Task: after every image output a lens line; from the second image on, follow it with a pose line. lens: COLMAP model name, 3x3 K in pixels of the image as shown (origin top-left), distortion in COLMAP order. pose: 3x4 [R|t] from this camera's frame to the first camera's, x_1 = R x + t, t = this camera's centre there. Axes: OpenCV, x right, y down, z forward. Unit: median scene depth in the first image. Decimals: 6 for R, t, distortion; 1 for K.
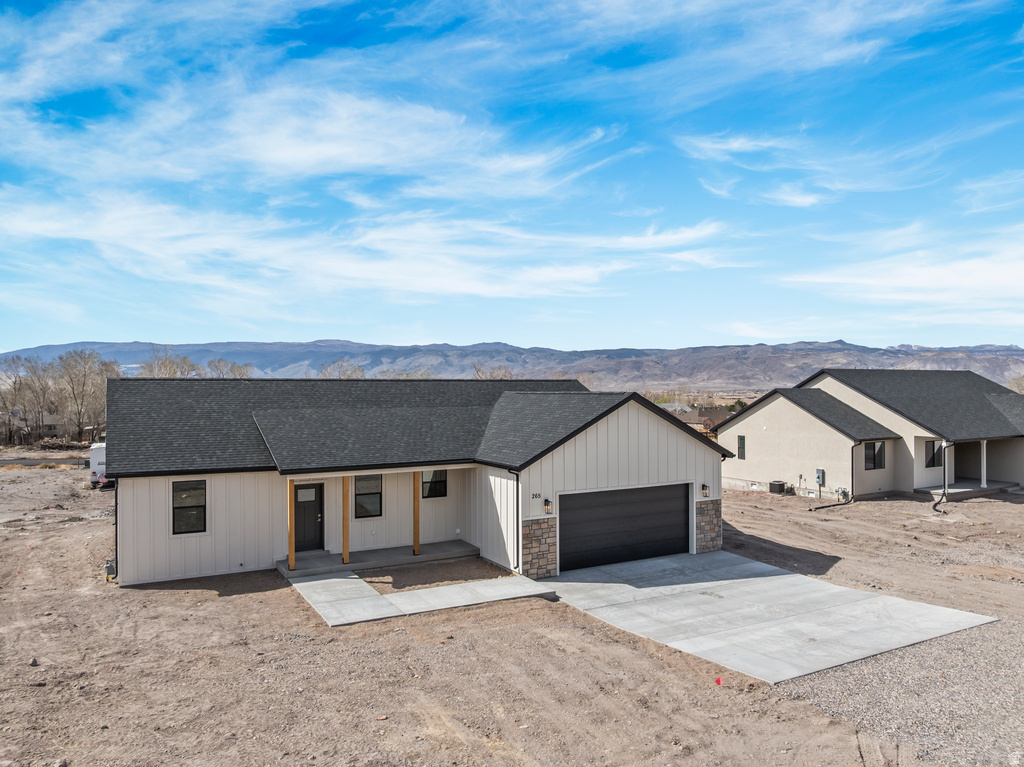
lens RADIAL K [[722.1, 0, 515.2], [0, 722.1, 379.6], [0, 0, 1]] dist [-0.033364, -0.004133]
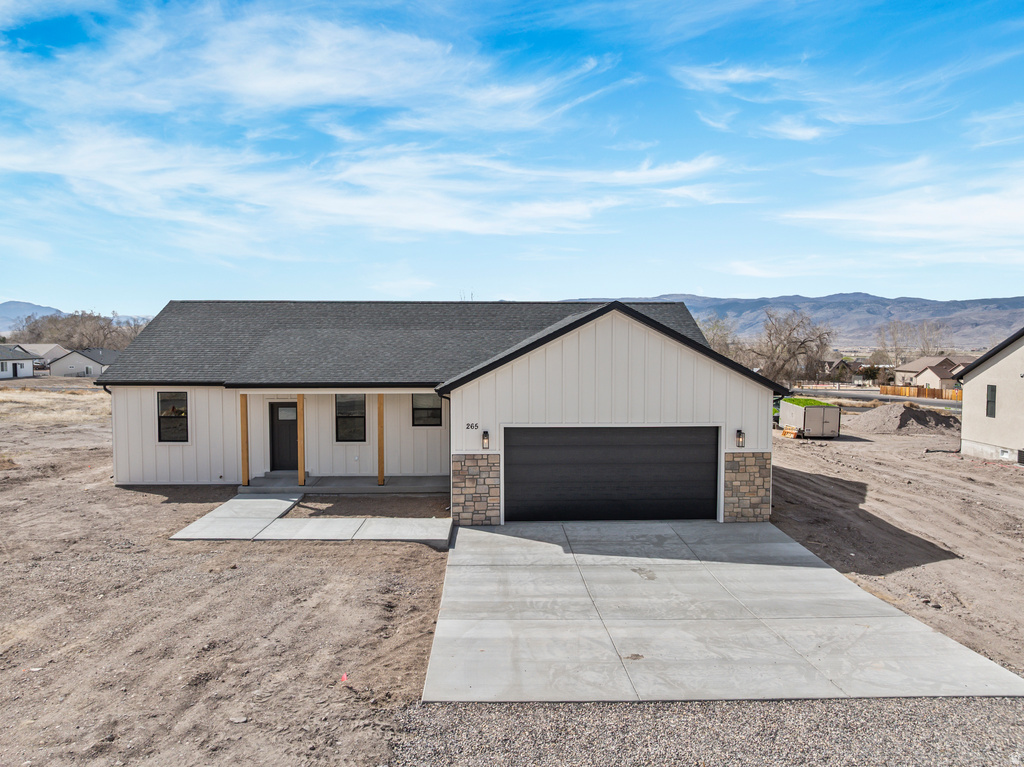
lens RADIAL K [[721.8, 0, 515.3], [0, 721.8, 378.8], [0, 0, 1]] dist [-0.041935, 0.005698]
pose [[0.891704, 0.027543, -0.451780, 0.449270], [0.000809, 0.998048, 0.062443, 0.056053], [0.452619, -0.056046, 0.889941, 0.292807]]
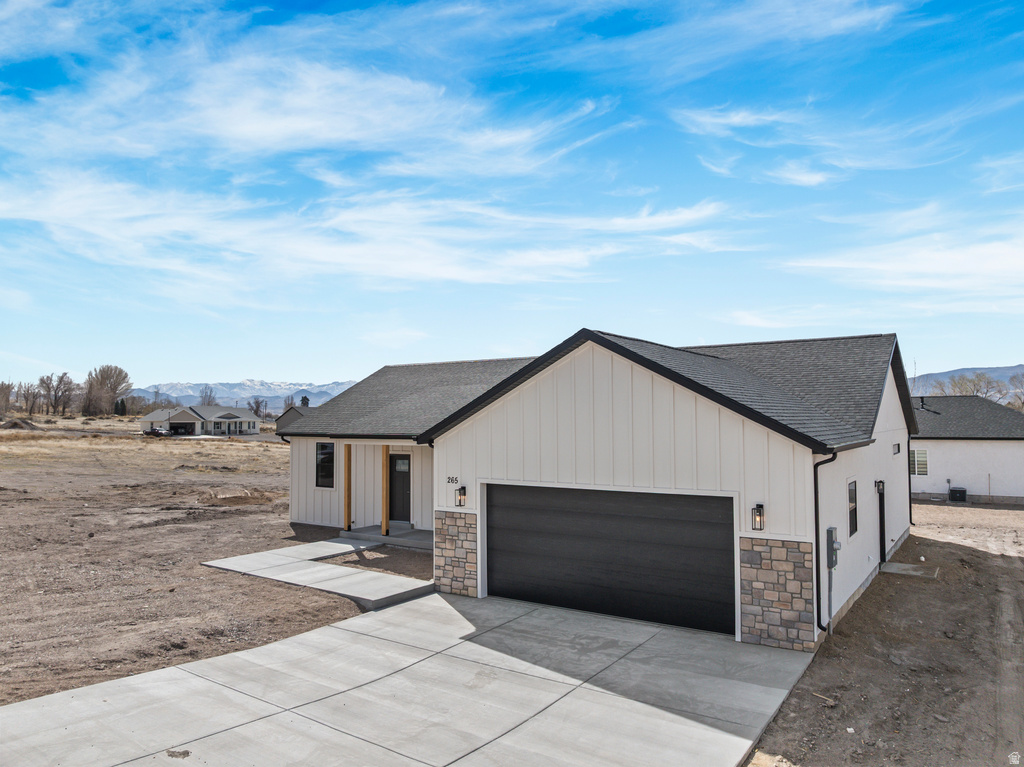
lens RADIAL K [[721.8, 0, 515.3], [0, 721.8, 378.8], [0, 0, 1]] dist [-0.041935, 0.005698]
pose [[0.443426, -0.048733, -0.894985, 0.730014], [0.013548, 0.998771, -0.047671, 0.094609], [0.896209, 0.009014, 0.443541, 0.736077]]
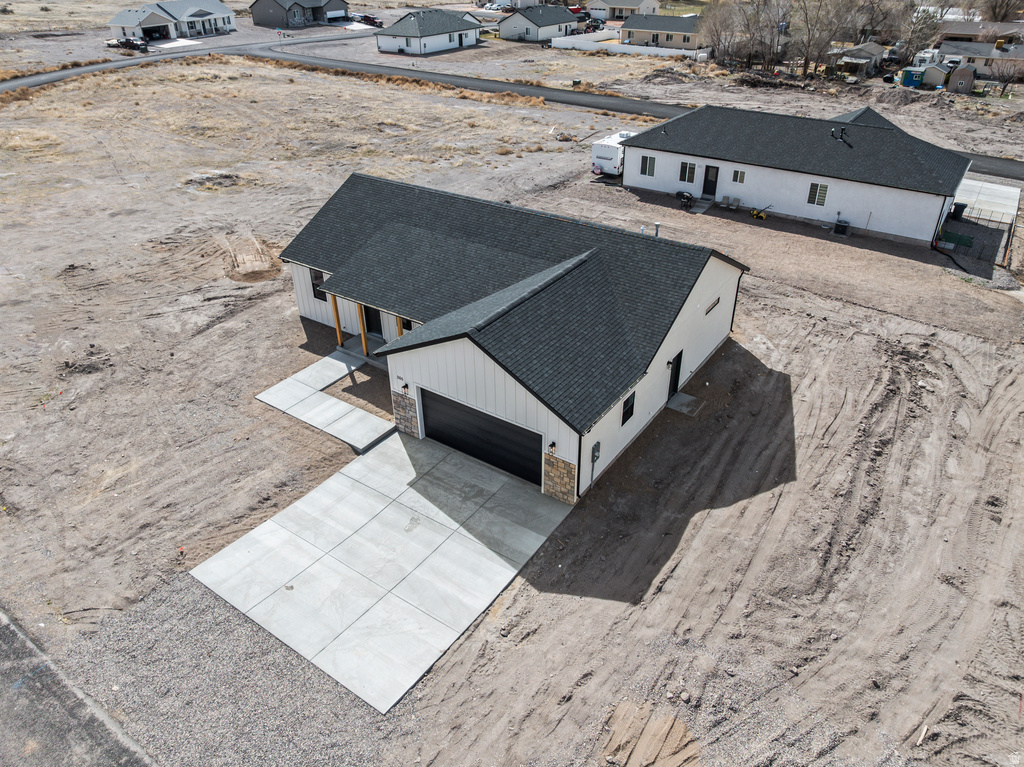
lens RADIAL K [[721.8, 0, 515.3], [0, 721.8, 378.8], [0, 0, 1]] dist [-0.041935, 0.005698]
pose [[0.438925, 0.474021, -0.763314, 1.065471], [0.018562, 0.844556, 0.535146, -0.496714], [0.898332, -0.249057, 0.361898, 0.737874]]
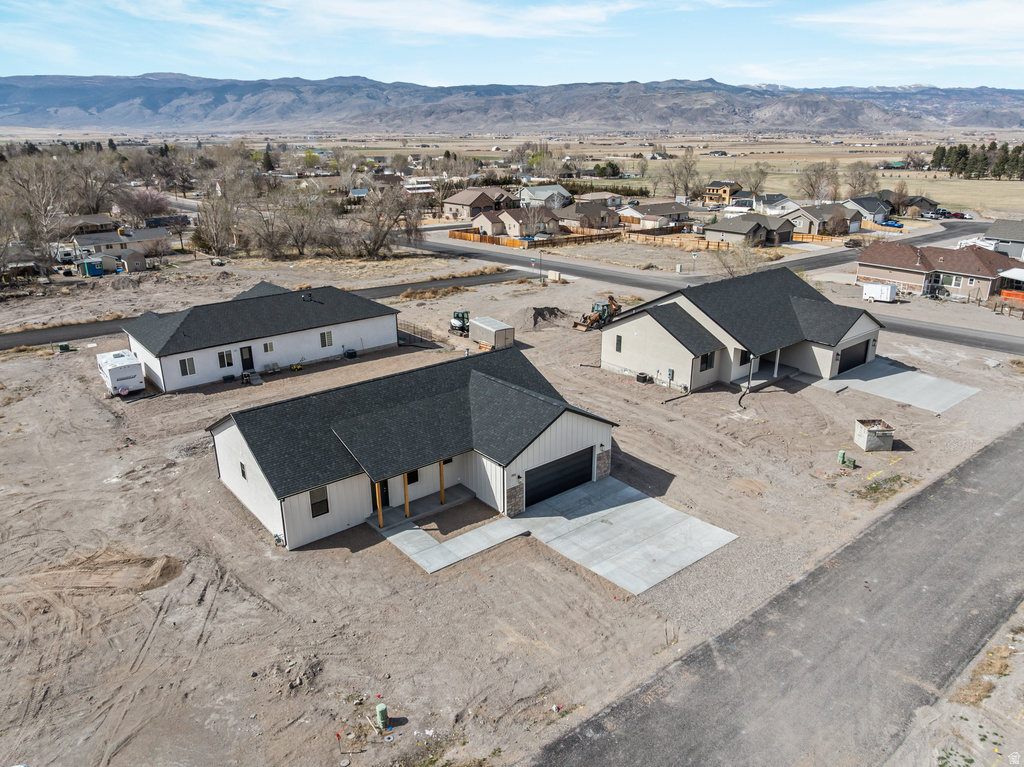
lens RADIAL K [[722.1, 0, 515.2], [0, 722.1, 379.6], [0, 0, 1]] dist [-0.033364, -0.004133]
pose [[0.984136, -0.058106, 0.167628, -0.255867], [-0.002800, 0.939640, 0.342152, -0.681347], [-0.177391, -0.337194, 0.924572, -0.583444]]
